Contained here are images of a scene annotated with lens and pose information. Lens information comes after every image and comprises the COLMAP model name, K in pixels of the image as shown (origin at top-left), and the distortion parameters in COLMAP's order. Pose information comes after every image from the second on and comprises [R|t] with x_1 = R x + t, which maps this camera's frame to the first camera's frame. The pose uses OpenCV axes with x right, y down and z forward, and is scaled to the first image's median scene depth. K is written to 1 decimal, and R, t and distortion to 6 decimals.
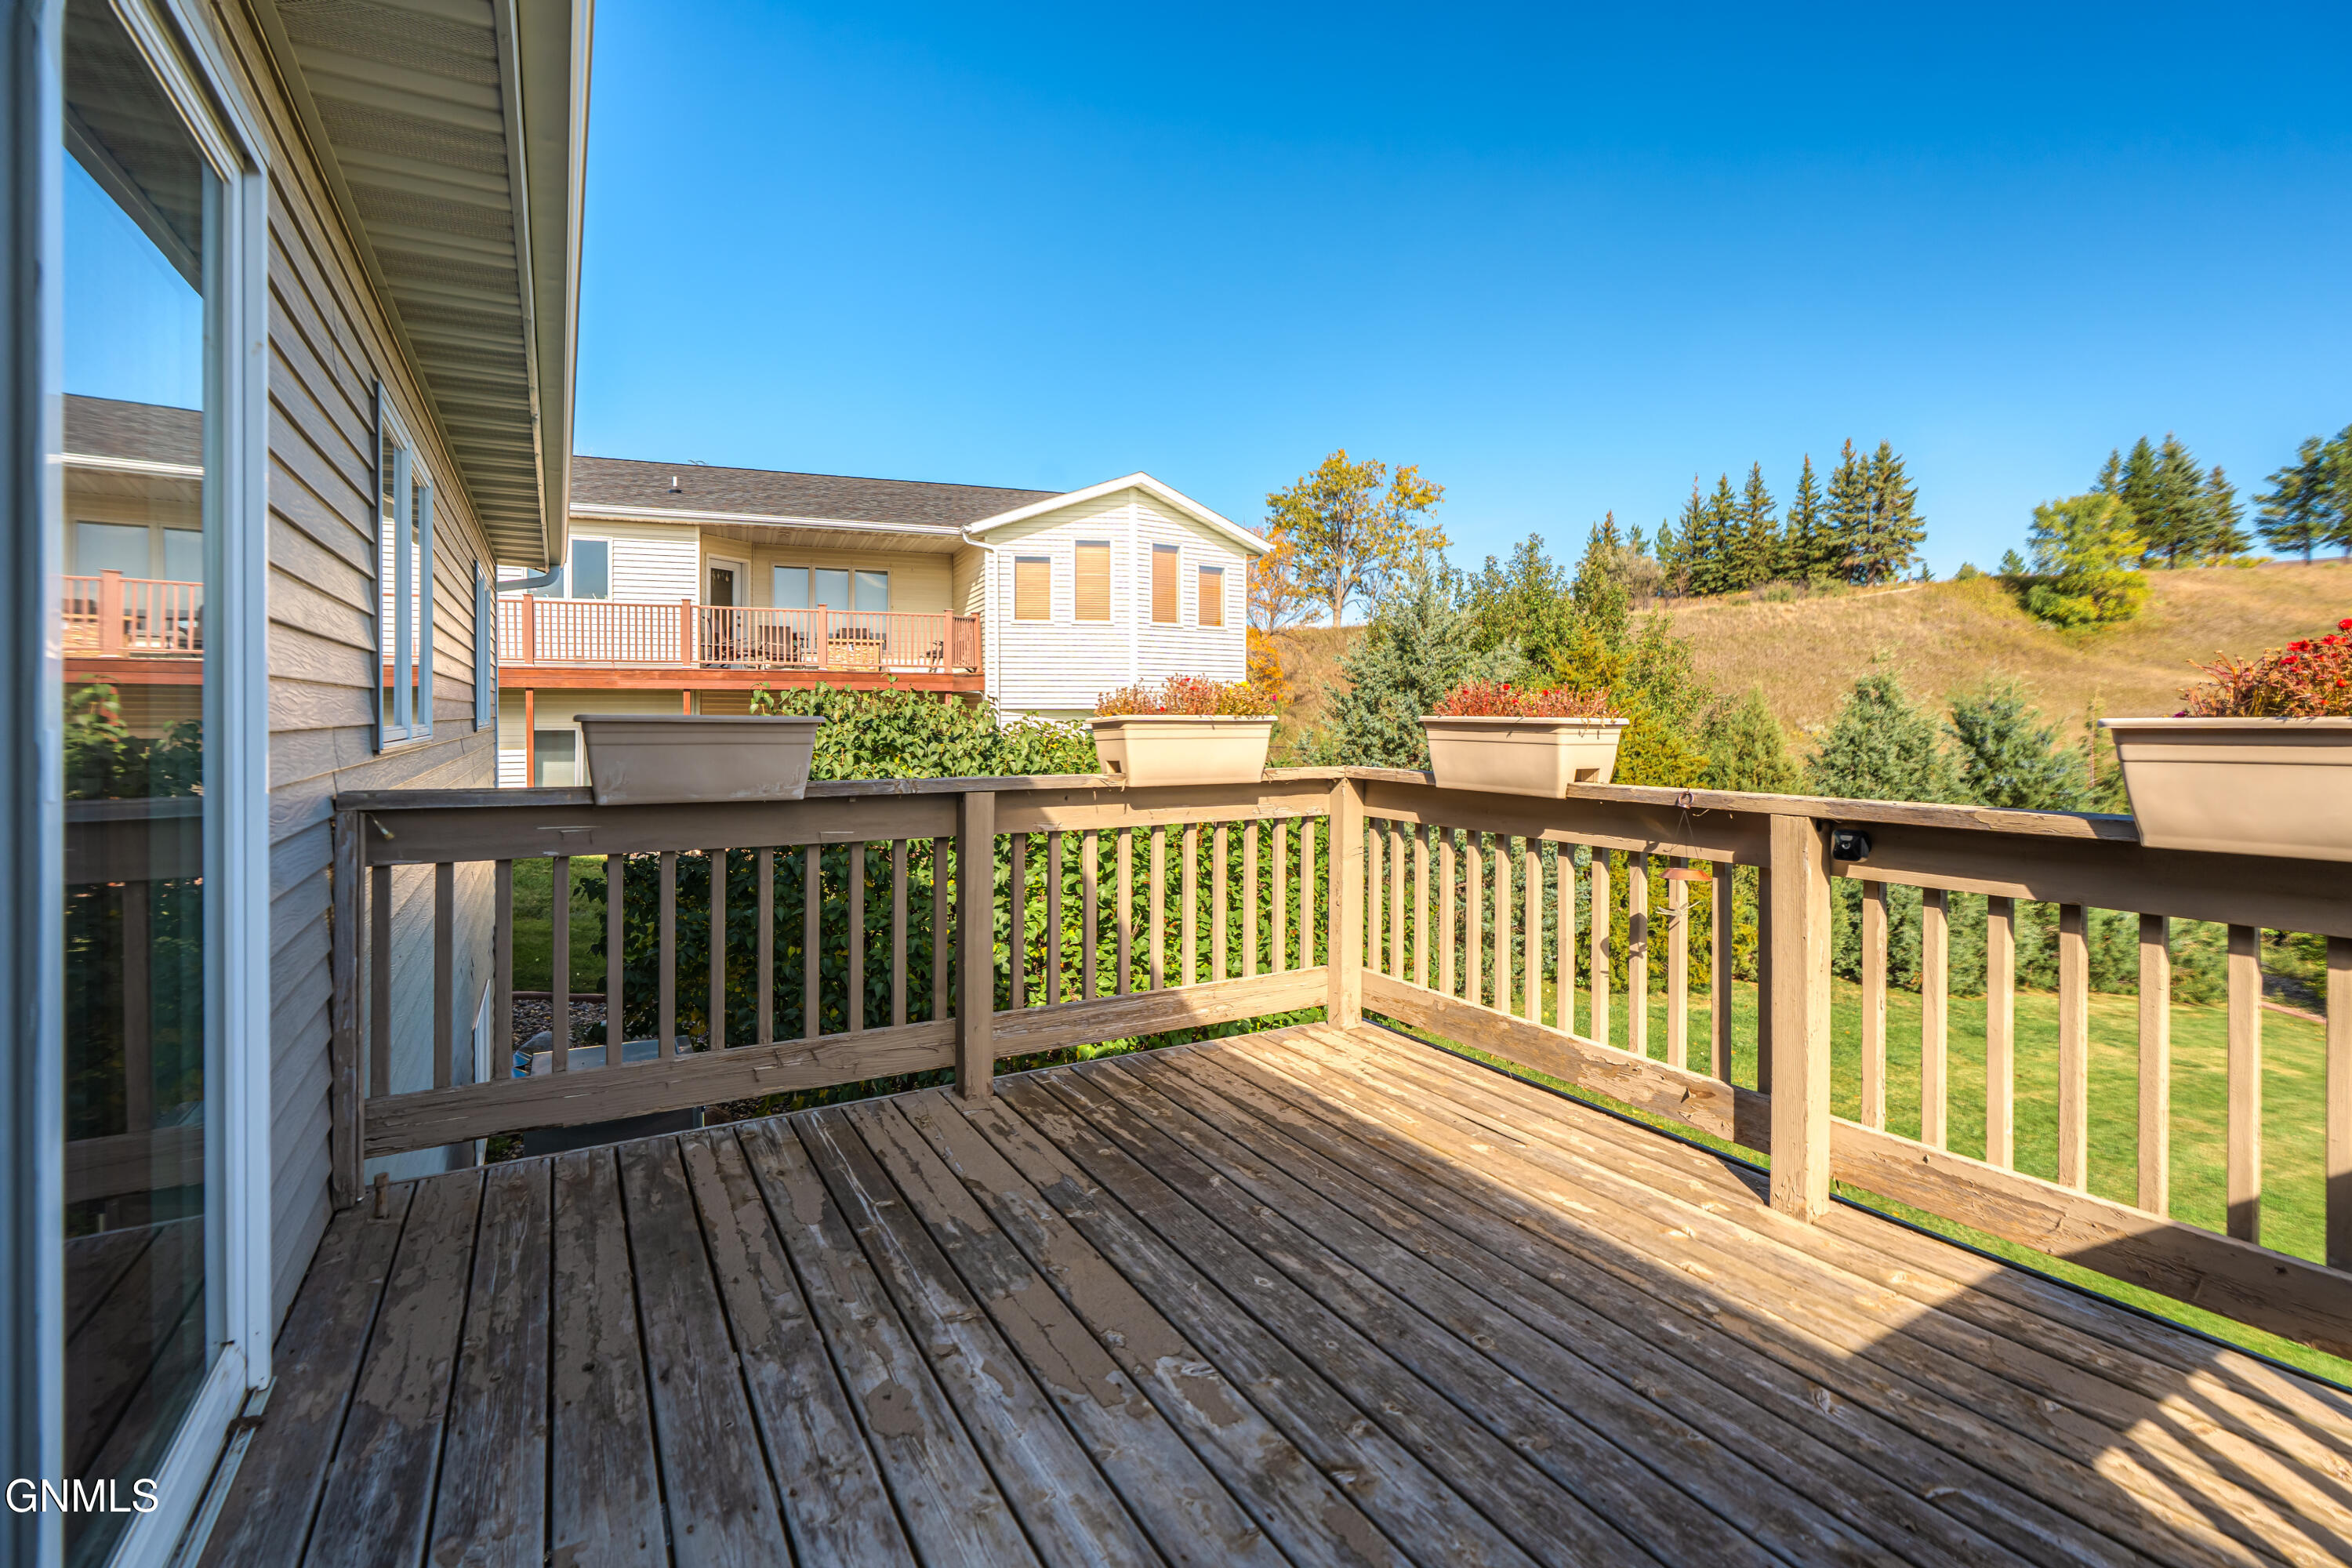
lens RADIAL K [[1109.3, 0, 1181.8], [0, 1109.3, 712.4], [0, 0, 1]] dist [0.000234, 0.000515]
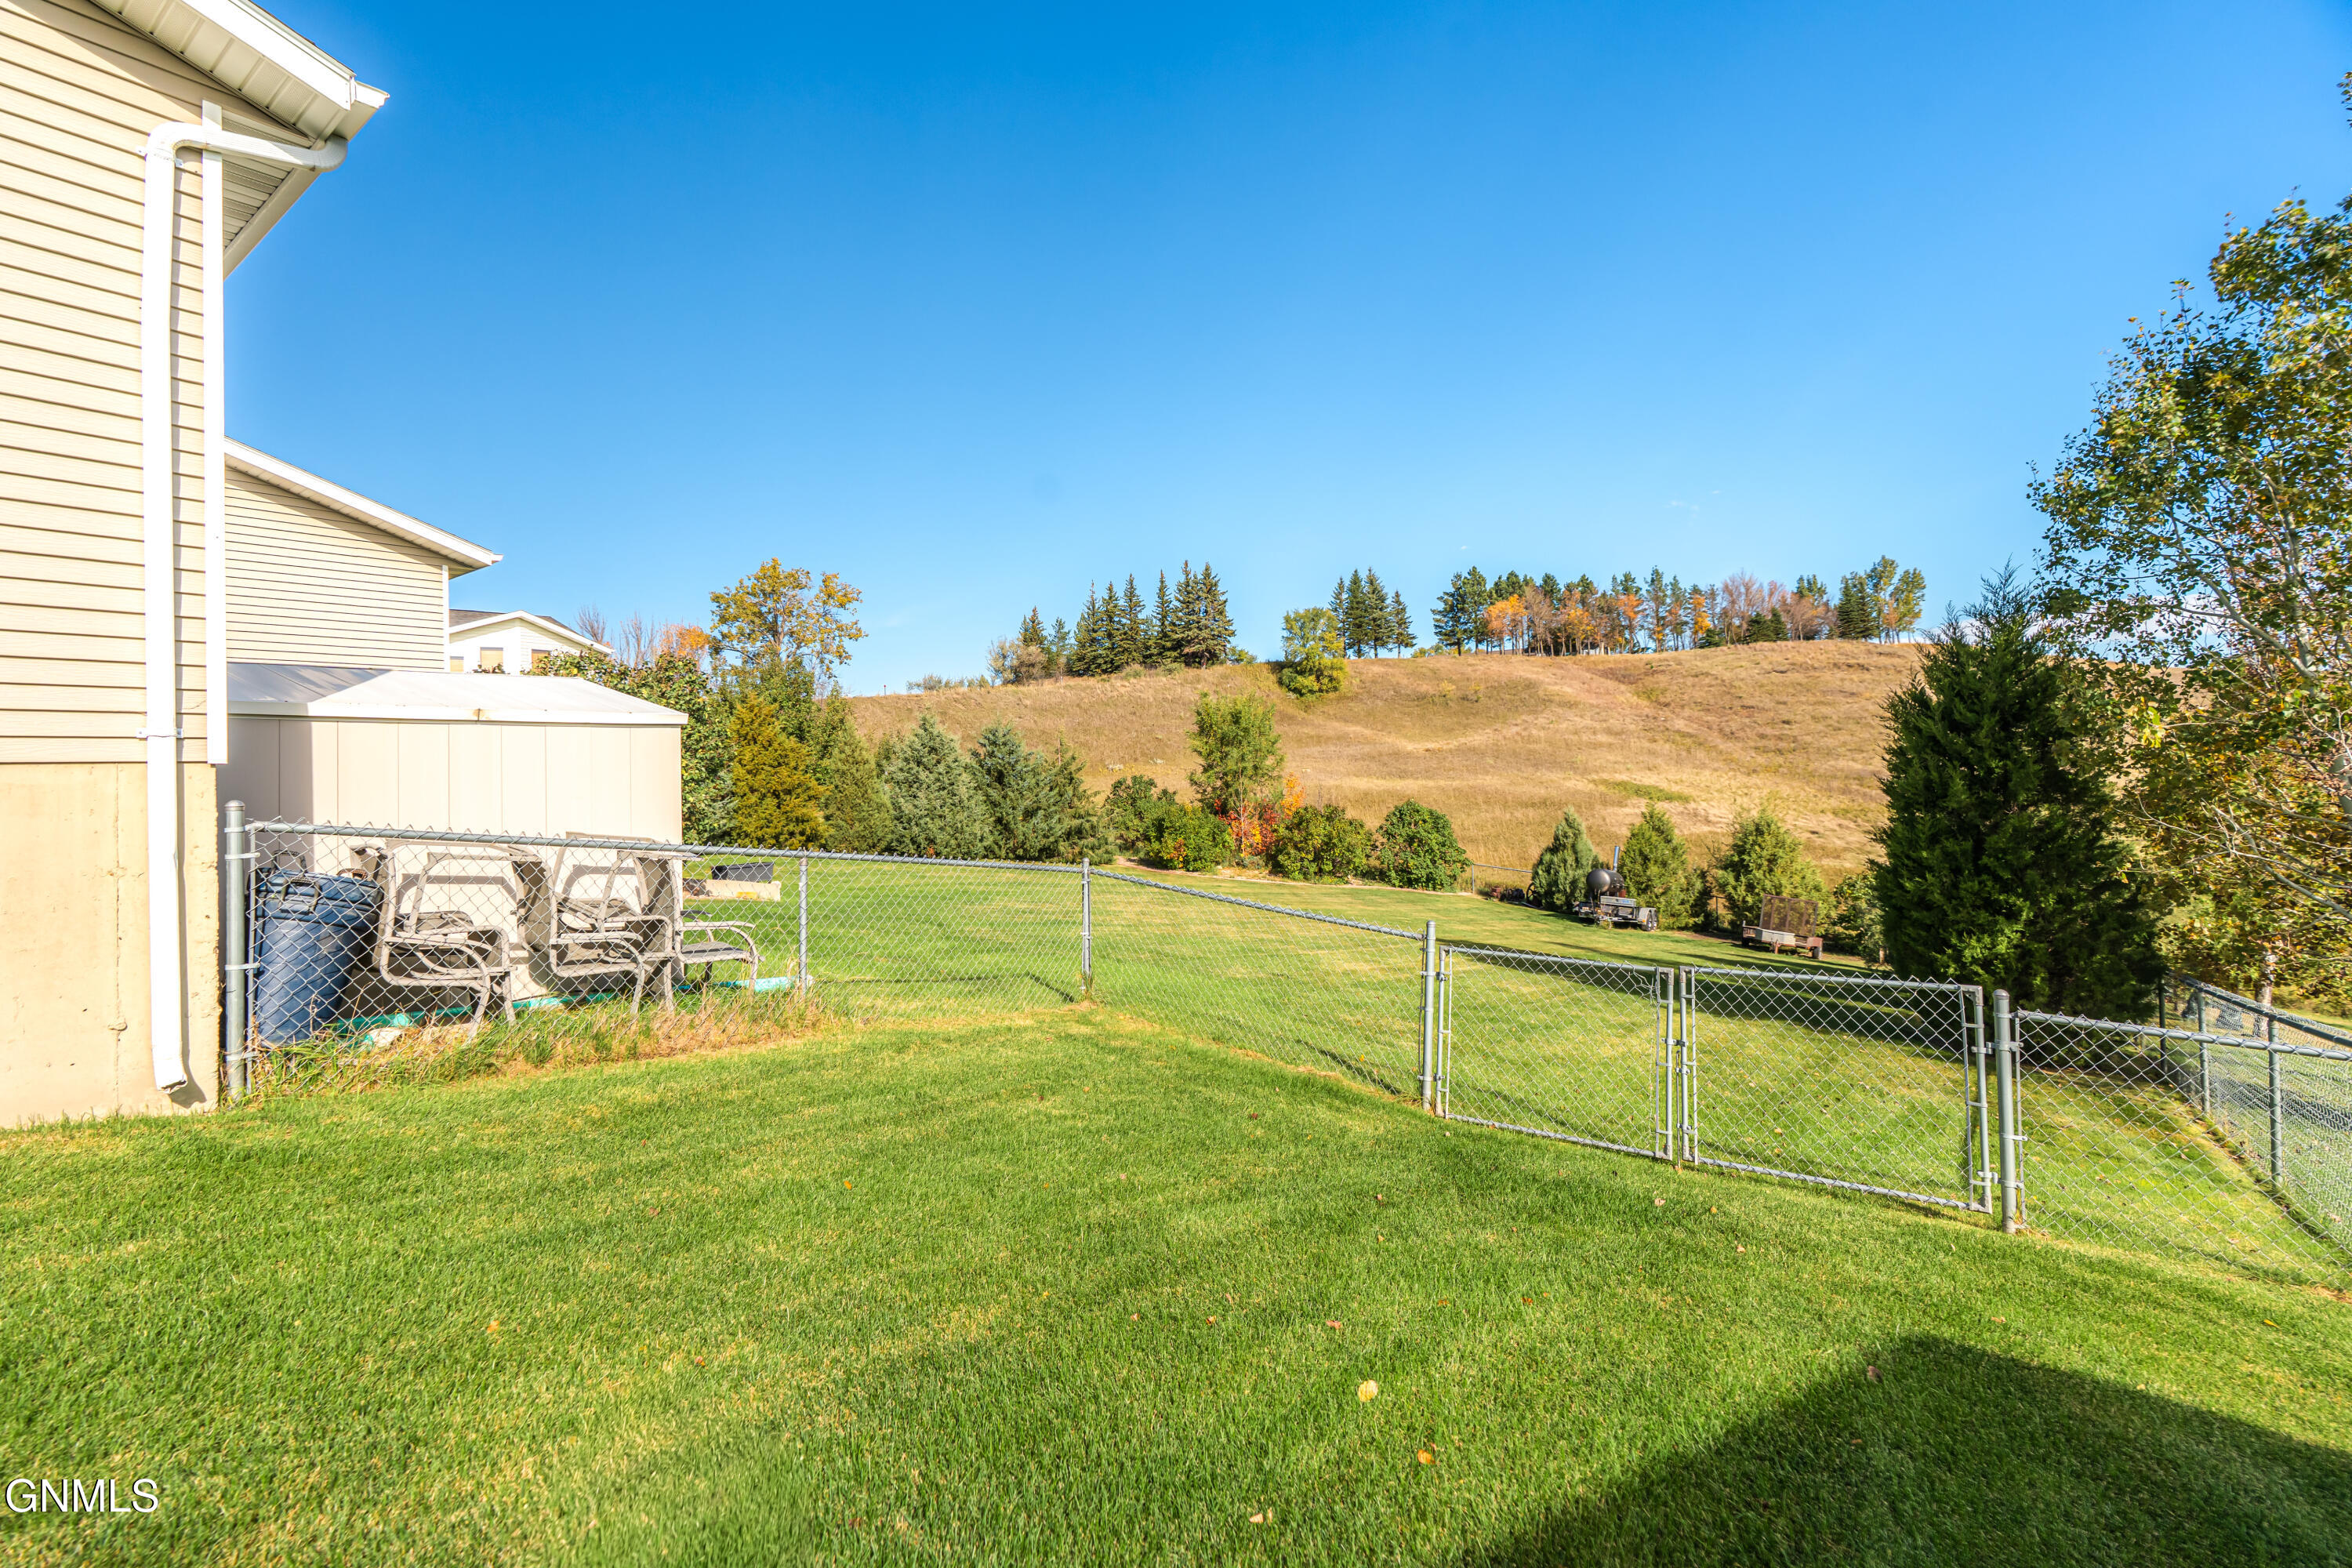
lens RADIAL K [[1083.9, 0, 1175.9], [0, 1083.9, 743.2], [0, 0, 1]] dist [0.000855, 0.001712]
pose [[0.913393, -0.026308, 0.406228, 0.052842], [0.042918, 0.998571, -0.031831, 0.024183], [-0.404810, 0.046509, 0.913217, -0.250810]]
